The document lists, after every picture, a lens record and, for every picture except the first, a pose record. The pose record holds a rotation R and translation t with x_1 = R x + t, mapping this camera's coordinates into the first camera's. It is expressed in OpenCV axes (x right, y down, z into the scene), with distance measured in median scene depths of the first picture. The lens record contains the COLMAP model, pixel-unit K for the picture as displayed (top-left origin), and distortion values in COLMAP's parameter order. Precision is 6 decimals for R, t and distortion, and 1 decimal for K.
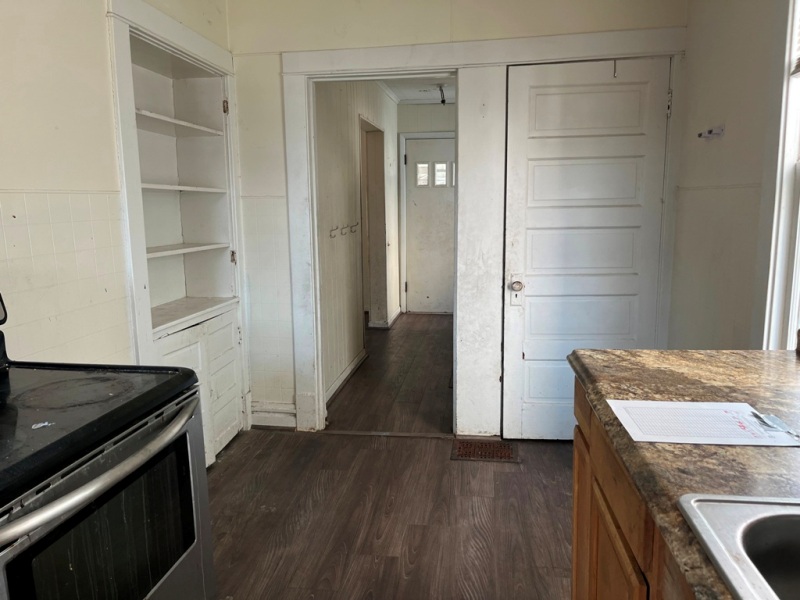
lens RADIAL K [[599.7, 0, 403.2], [0, 599.7, 292.3], [0, 0, 1]] dist [0.052799, -0.095418]
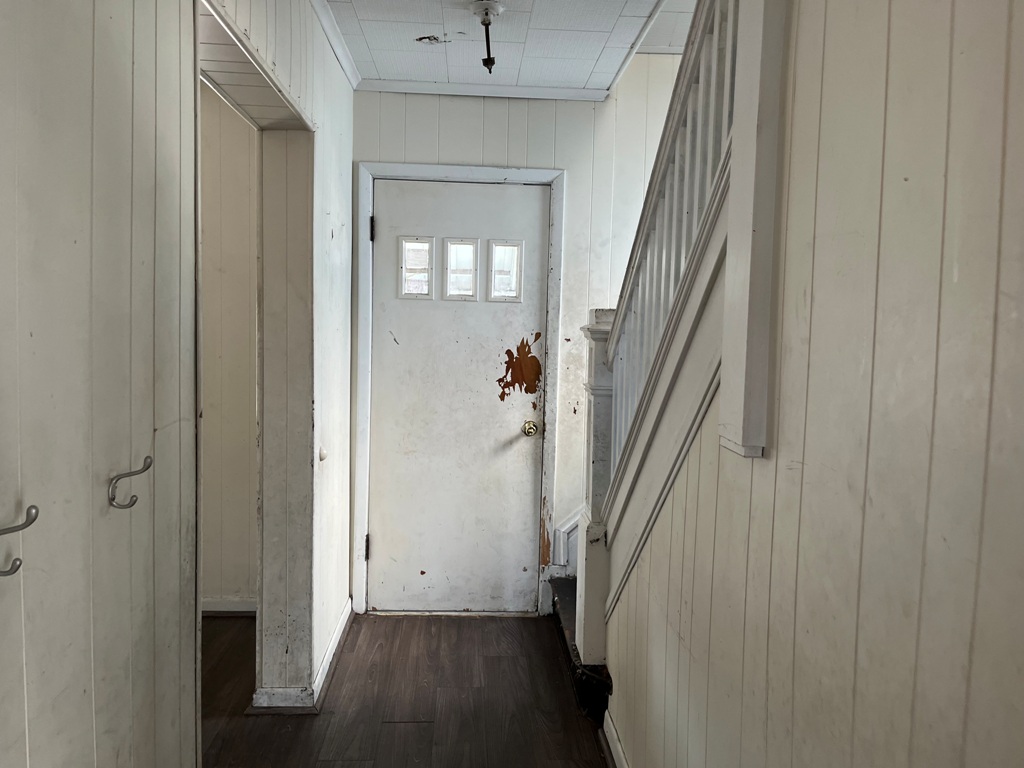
lens RADIAL K [[767.7, 0, 516.0], [0, 767.7, 374.1], [0, 0, 1]] dist [0.052799, -0.095418]
pose [[0.977767, 0.019045, 0.208827, -0.007792], [-0.001831, 0.996604, -0.082320, -0.083644], [-0.209686, 0.080108, 0.974482, 0.494383]]
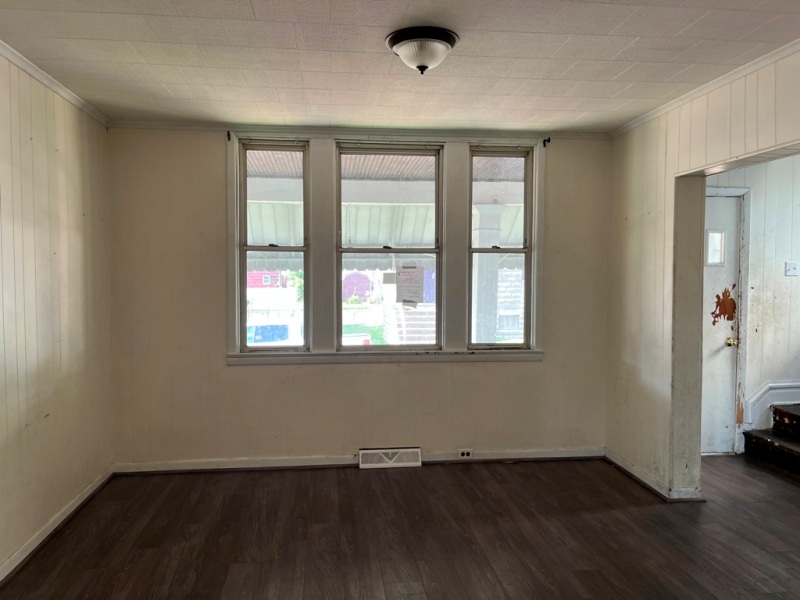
lens RADIAL K [[599.7, 0, 403.2], [0, 599.7, 292.3], [0, 0, 1]] dist [0.052799, -0.095418]
pose [[0.965270, 0.007324, 0.261151, -0.430999], [0.023324, 0.993200, -0.114065, -0.075813], [-0.260210, 0.116194, 0.958535, 0.437446]]
